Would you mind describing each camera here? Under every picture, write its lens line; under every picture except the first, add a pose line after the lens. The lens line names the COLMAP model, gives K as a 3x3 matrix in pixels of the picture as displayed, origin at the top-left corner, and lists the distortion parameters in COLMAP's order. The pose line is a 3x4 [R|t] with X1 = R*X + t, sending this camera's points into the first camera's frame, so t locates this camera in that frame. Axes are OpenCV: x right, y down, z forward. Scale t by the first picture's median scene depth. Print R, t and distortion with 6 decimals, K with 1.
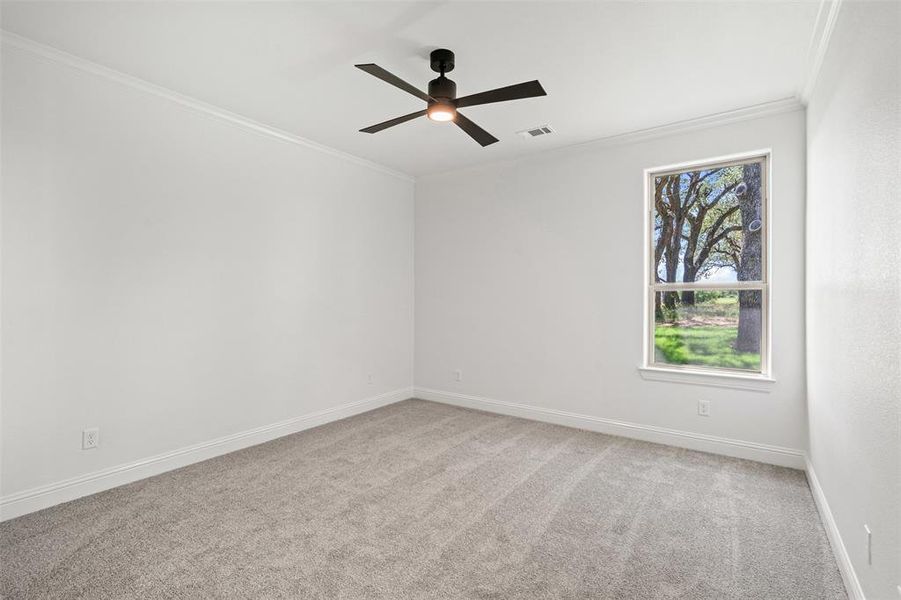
lens RADIAL K [[414.8, 0, 450.5], [0, 414.8, 300.0], [0, 0, 1]] dist [-0.000674, 0.000013]
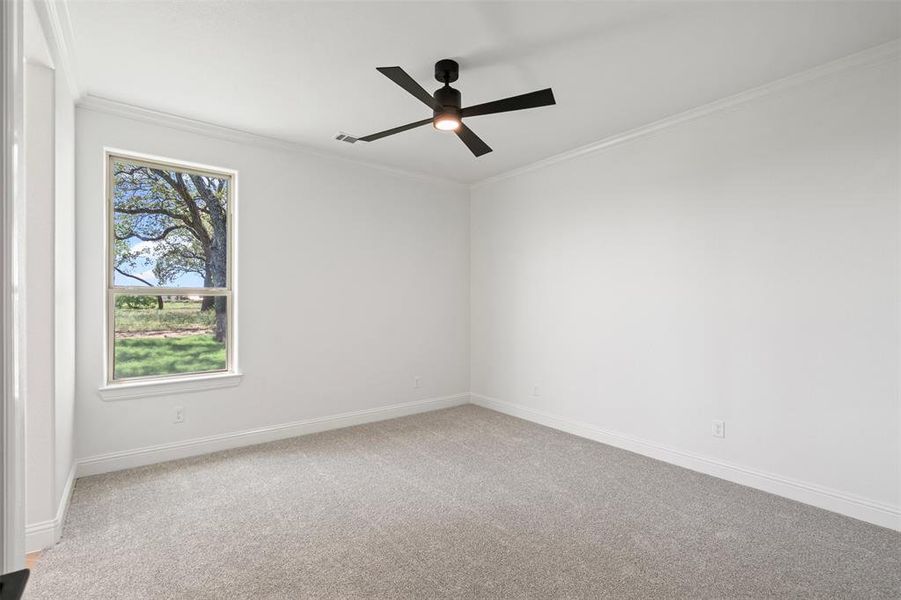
lens RADIAL K [[414.8, 0, 450.5], [0, 414.8, 300.0], [0, 0, 1]] dist [-0.000674, 0.000013]
pose [[0.294414, 0.002887, 0.955674, -0.142643], [0.010419, 0.999926, -0.006230, 0.000135], [-0.955621, 0.011791, 0.294362, 0.099929]]
